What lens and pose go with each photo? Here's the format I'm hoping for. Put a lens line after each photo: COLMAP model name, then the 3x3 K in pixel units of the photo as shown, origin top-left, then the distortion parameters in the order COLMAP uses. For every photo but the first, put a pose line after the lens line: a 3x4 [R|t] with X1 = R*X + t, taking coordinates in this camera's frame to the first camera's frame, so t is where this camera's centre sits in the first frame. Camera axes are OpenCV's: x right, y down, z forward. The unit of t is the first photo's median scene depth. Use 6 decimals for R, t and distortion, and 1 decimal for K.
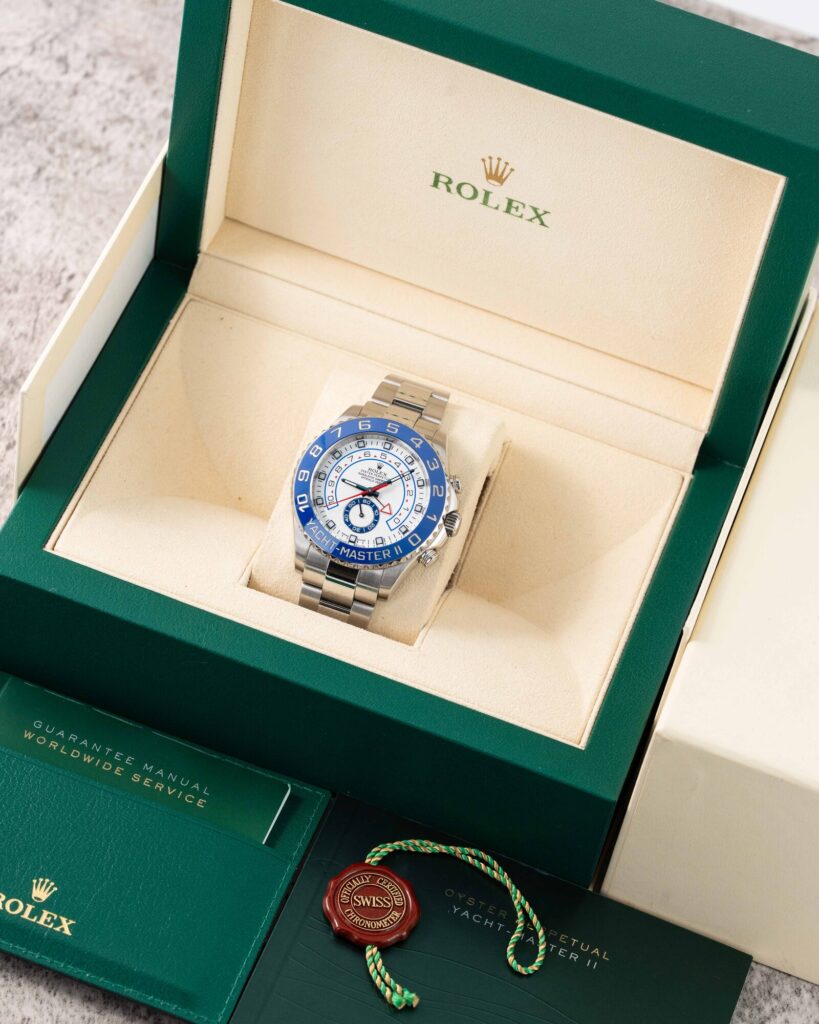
lens RADIAL K [[4563.5, 0, 409.5], [0, 4563.5, 512.0], [0, 0, 1]] dist [0.063740, 0.369544]
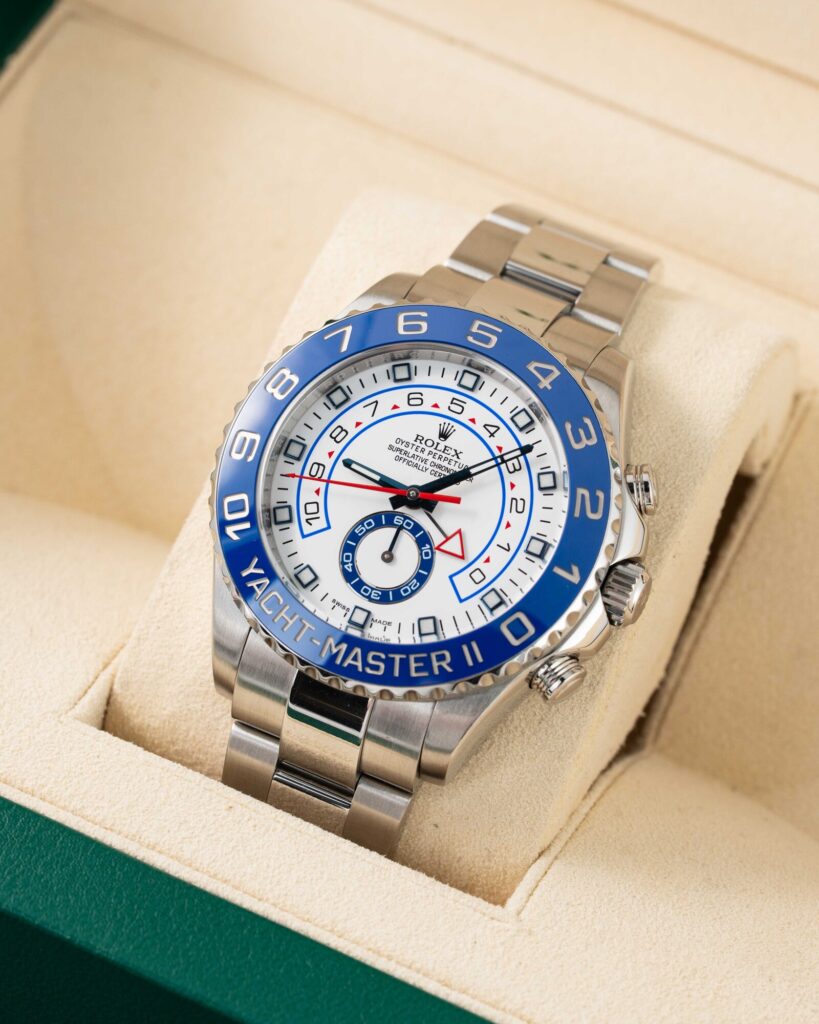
lens RADIAL K [[4563.5, 0, 409.5], [0, 4563.5, 512.0], [0, 0, 1]] dist [0.063740, 0.369544]
pose [[0.990233, 0.053078, -0.128927, 0.040397], [-0.053432, 0.998571, 0.000708, -0.003405], [0.128780, 0.006187, 0.991654, 0.619291]]
